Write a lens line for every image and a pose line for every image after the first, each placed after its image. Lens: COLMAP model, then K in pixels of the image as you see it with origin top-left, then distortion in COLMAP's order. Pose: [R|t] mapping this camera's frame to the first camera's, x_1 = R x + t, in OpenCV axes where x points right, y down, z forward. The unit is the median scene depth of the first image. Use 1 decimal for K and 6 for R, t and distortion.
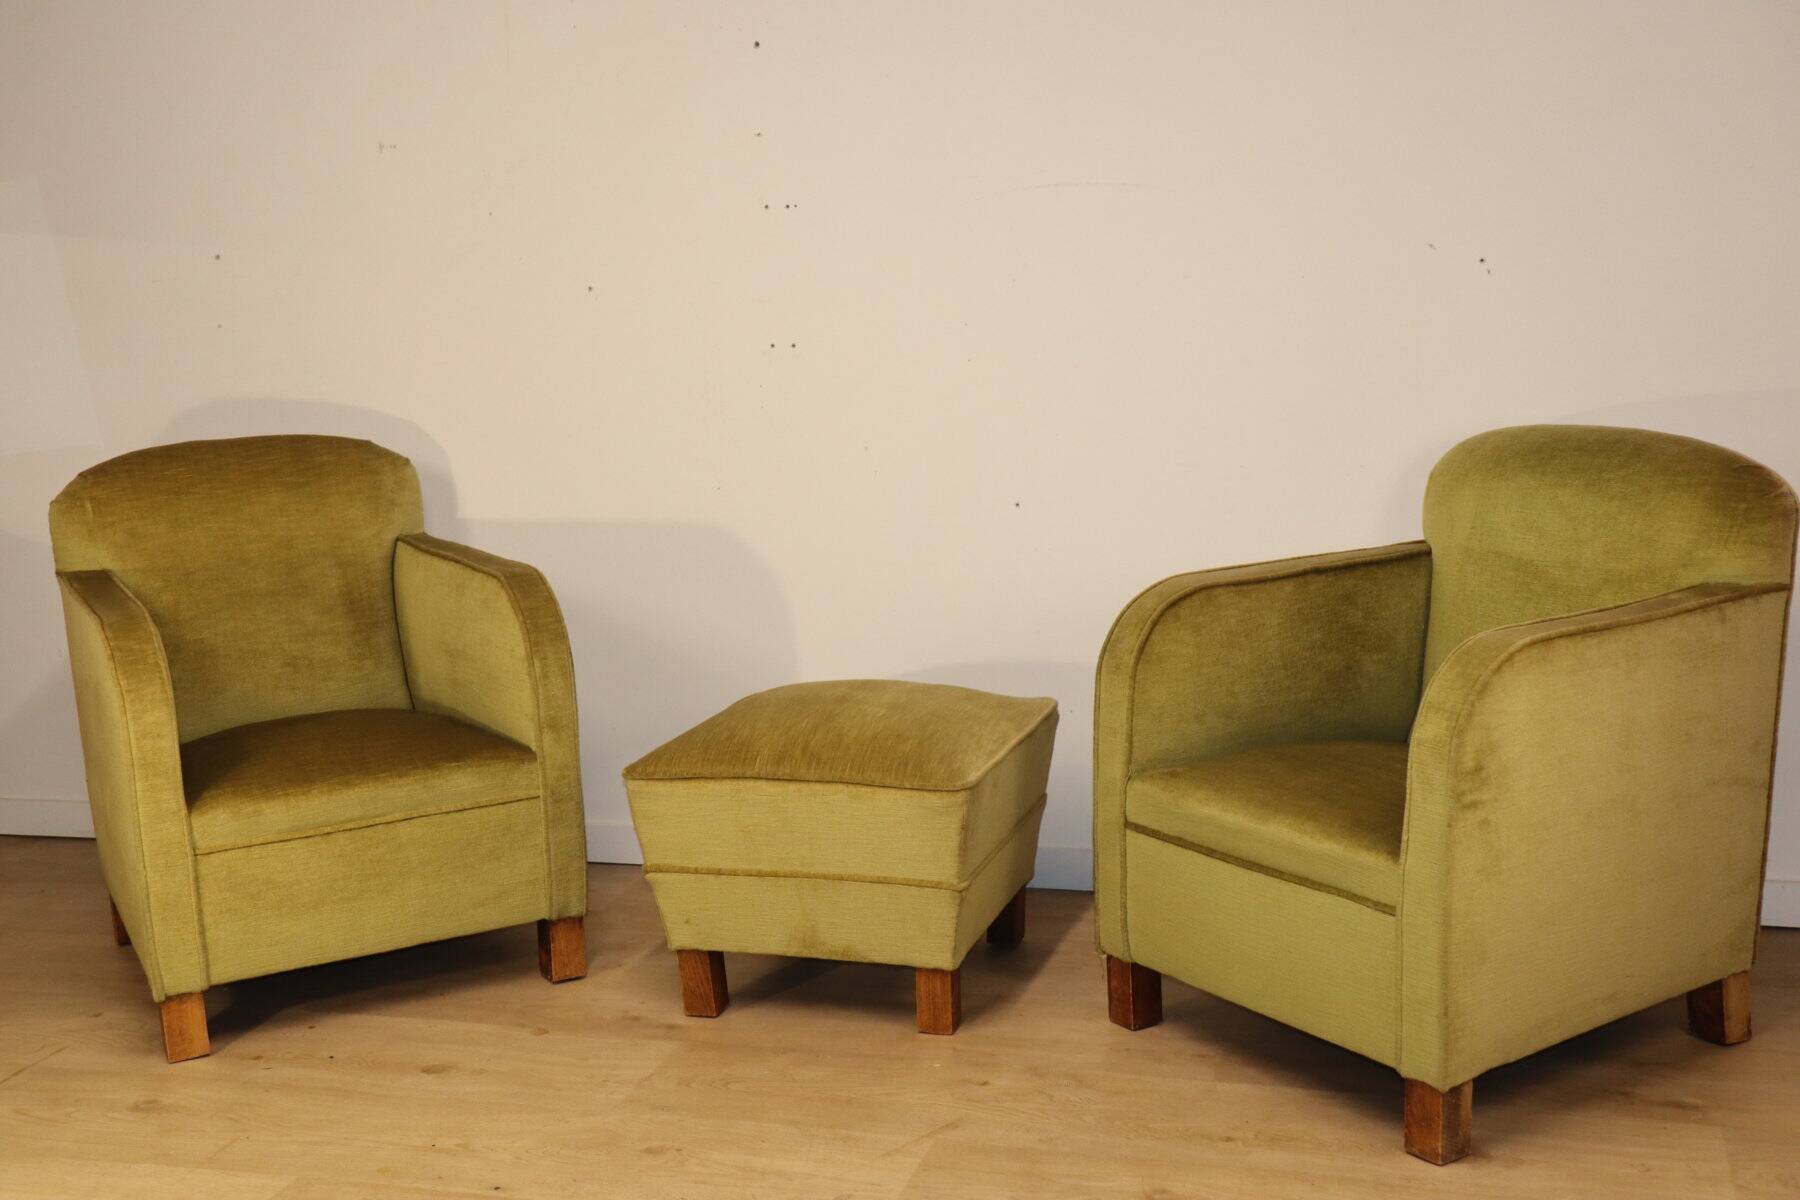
lens RADIAL K [[2118.6, 0, 897.4], [0, 2118.6, 608.7], [0, 0, 1]] dist [-0.008756, 0.257297]
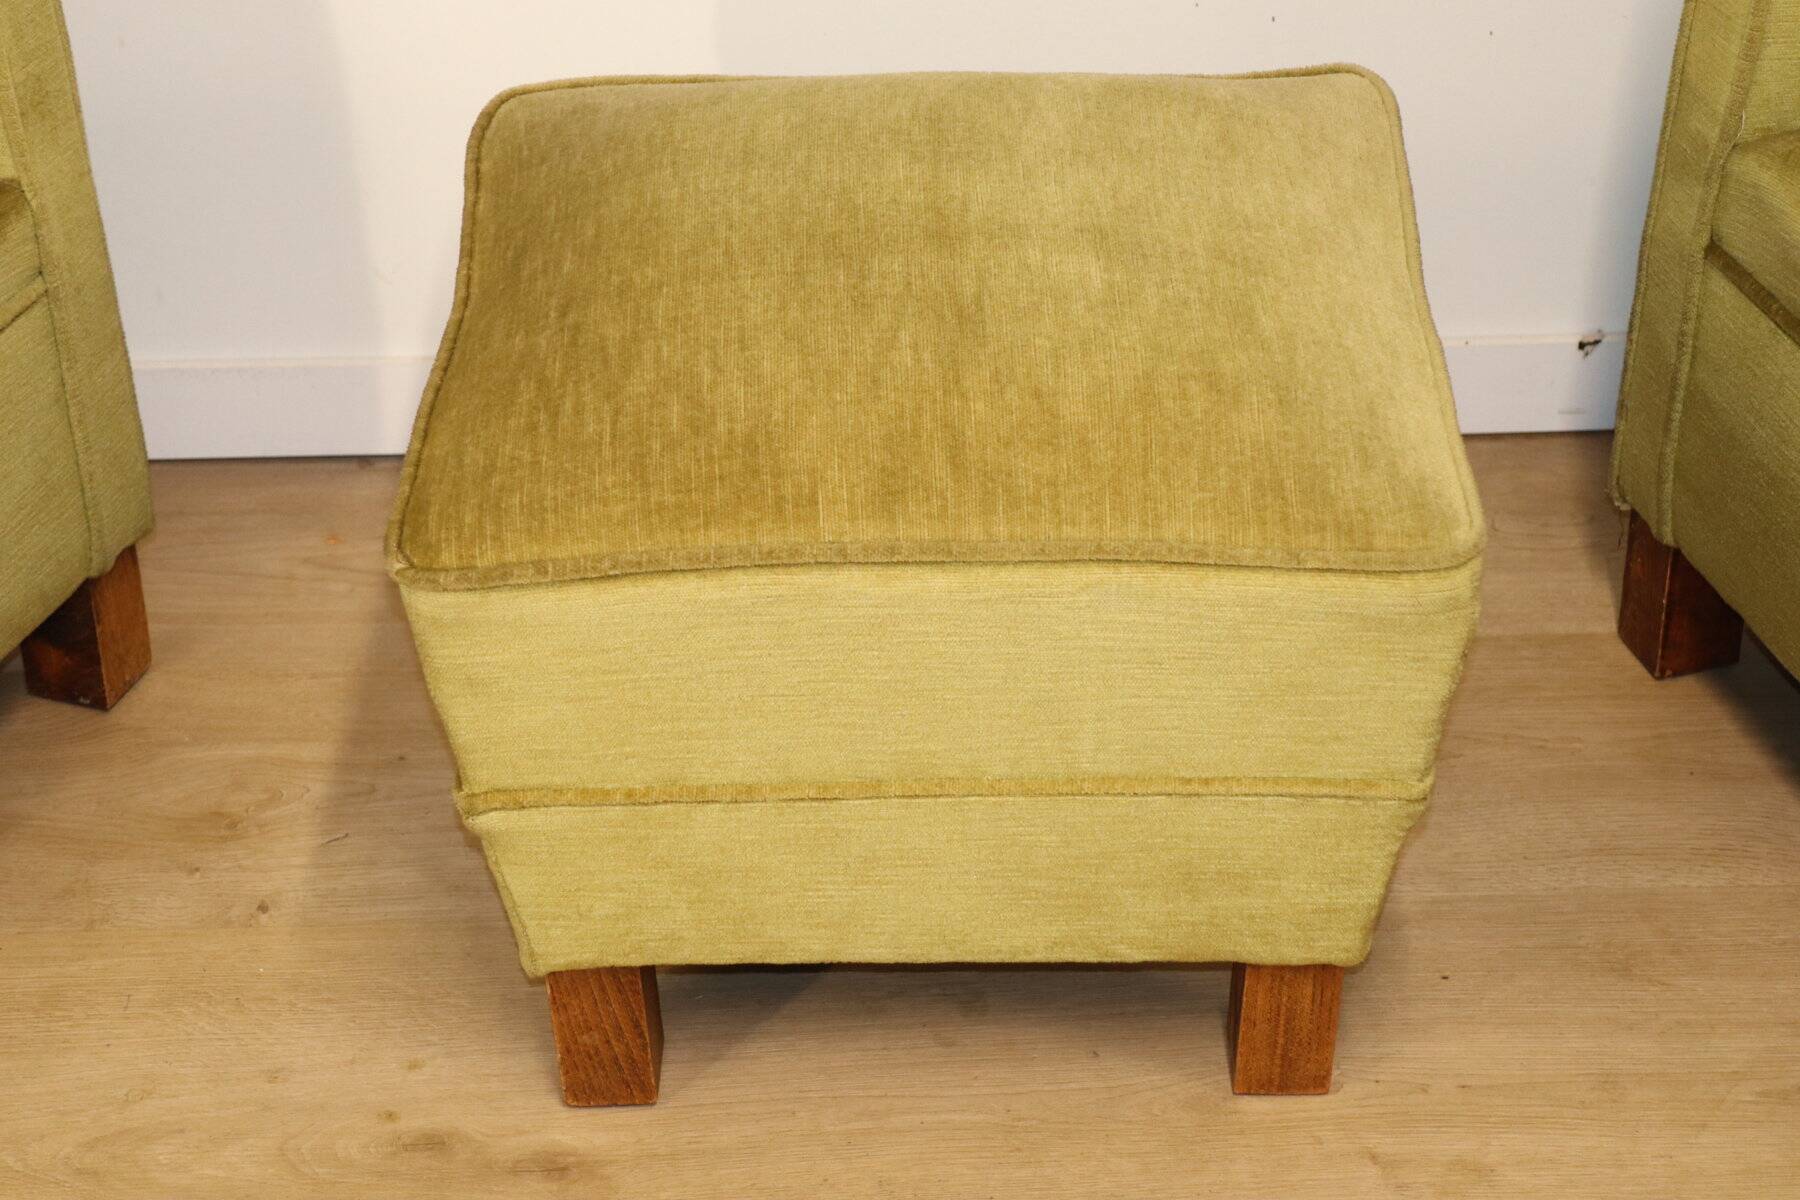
lens RADIAL K [[3564.3, 0, 902.1], [0, 3564.3, 619.0], [0, 0, 1]] dist [0.308470, 0.145765]
pose [[0.957535, 0.185121, -0.221038, 0.125166], [-0.077483, 0.903666, 0.421171, -0.117773], [0.277712, -0.386159, 0.879635, 0.299709]]
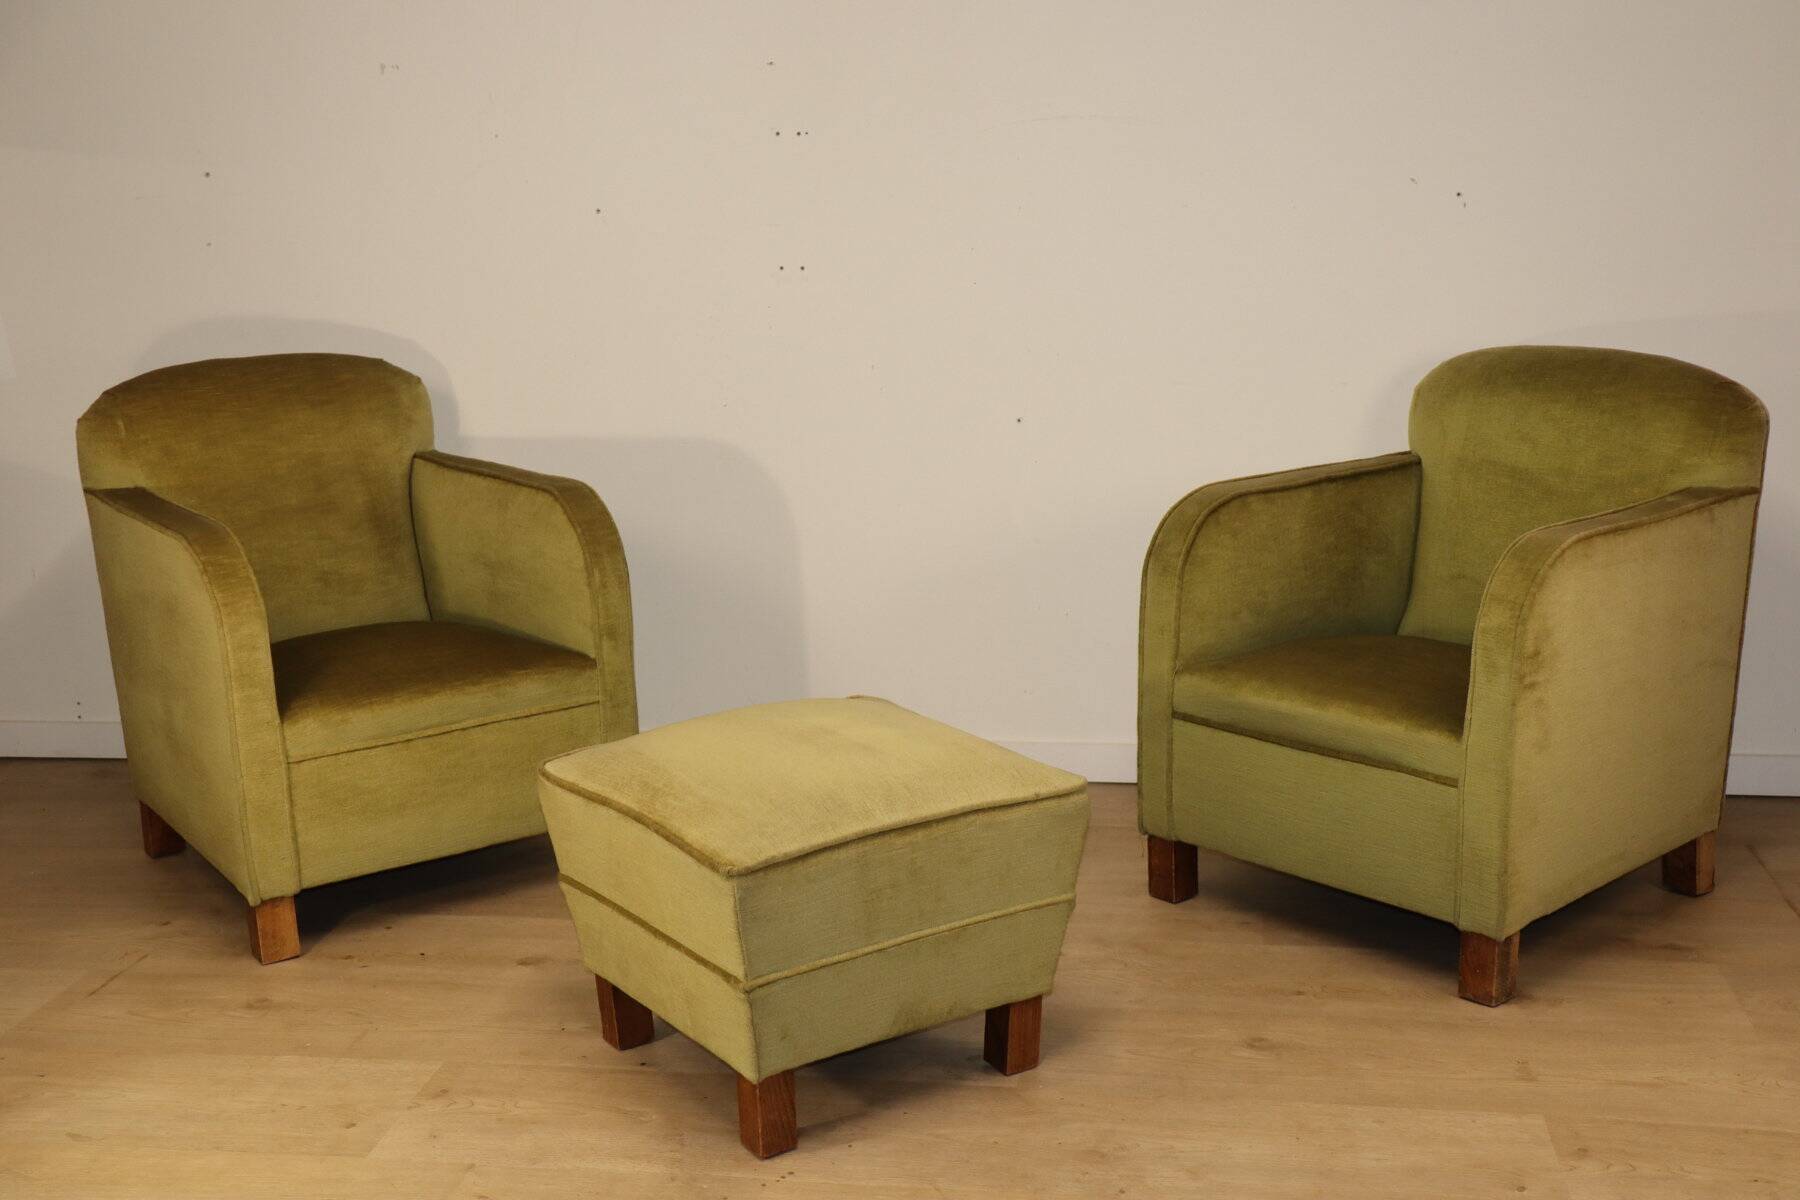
lens RADIAL K [[2093.2, 0, 905.8], [0, 2093.2, 610.4], [0, 0, 1]] dist [-0.008425, 0.221863]
pose [[0.991104, -0.014800, 0.132265, -0.166267], [0.009711, 0.999191, 0.039036, 0.005367], [-0.132735, -0.037405, 0.990445, -0.041026]]
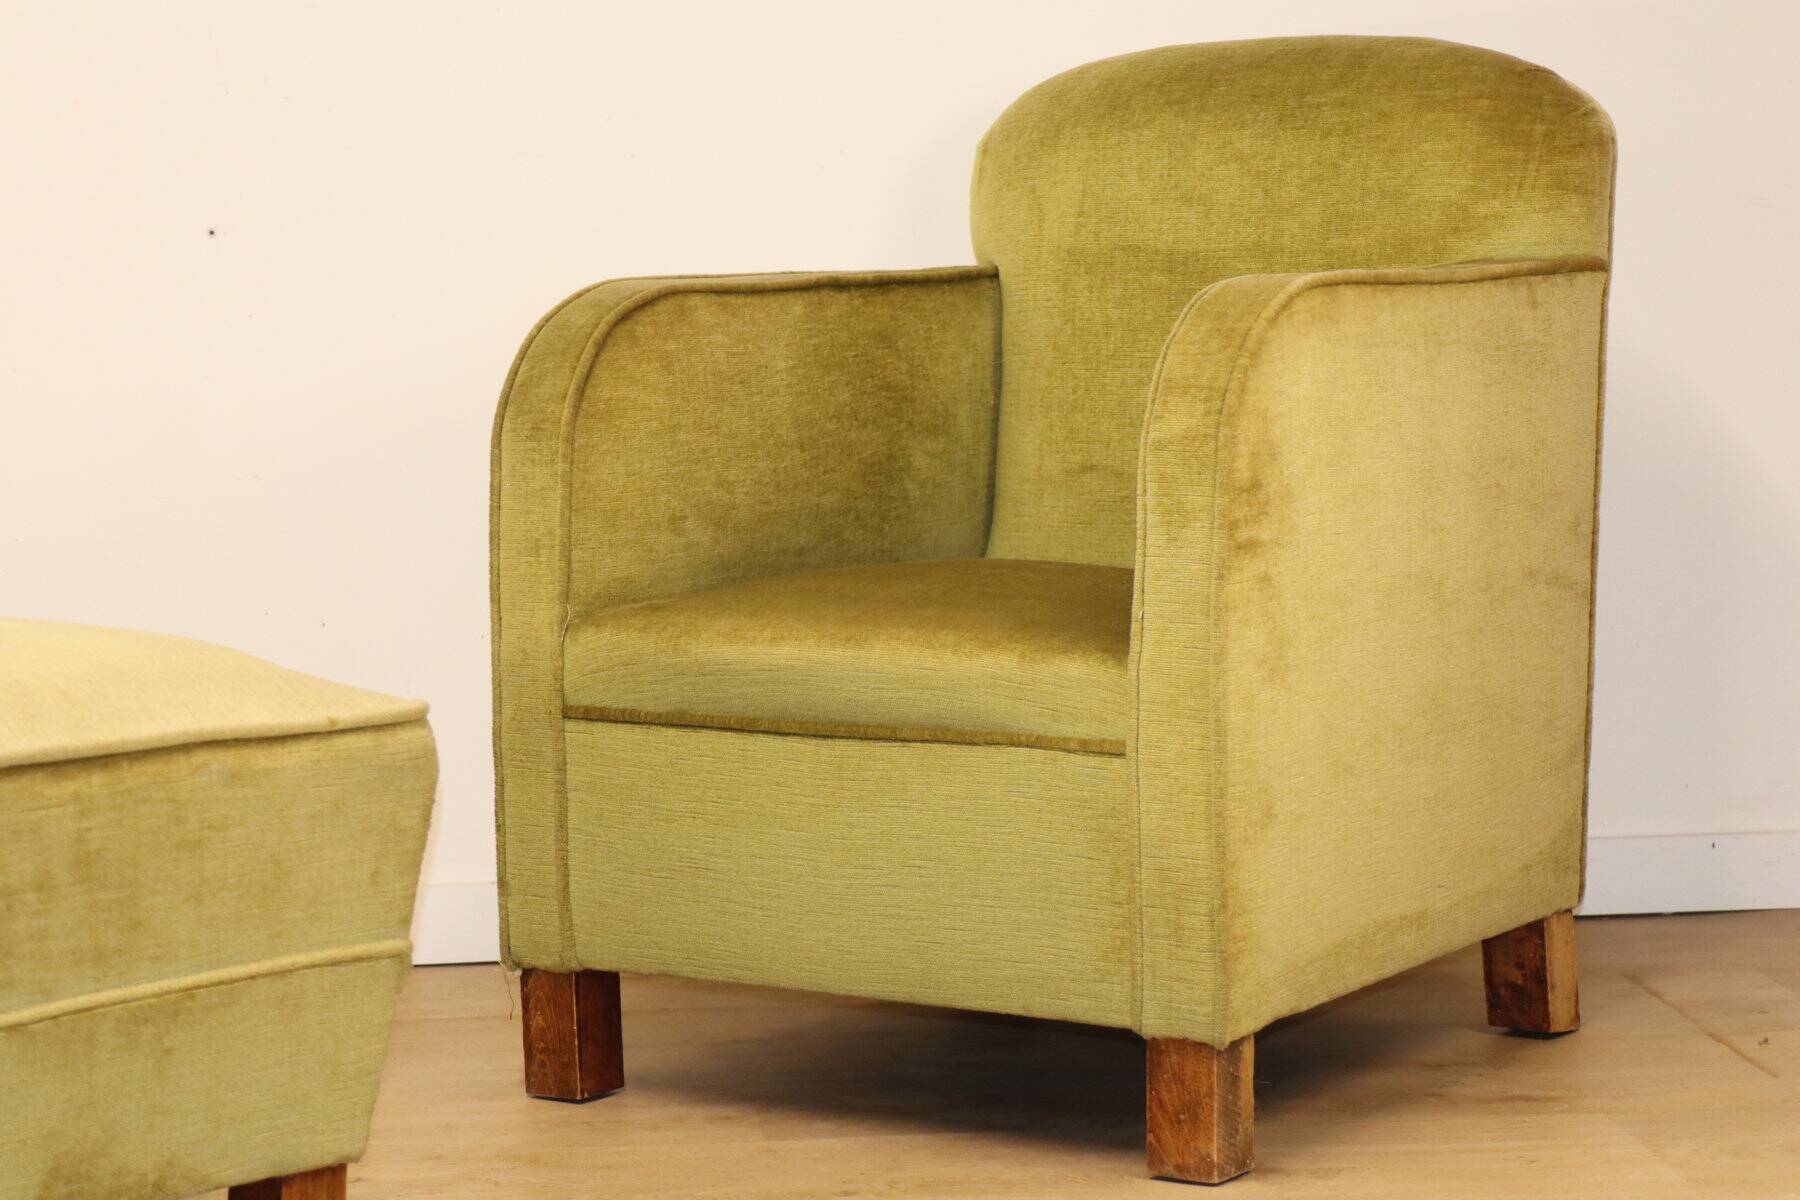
lens RADIAL K [[4134.6, 0, 900.0], [0, 4134.6, 600.0], [0, 0, 1]] dist [0.326163, 0.256359]
pose [[0.929336, -0.019440, 0.368723, -0.204070], [0.052472, 0.995431, -0.079771, 0.160855], [-0.365487, 0.093481, 0.926110, -0.029987]]
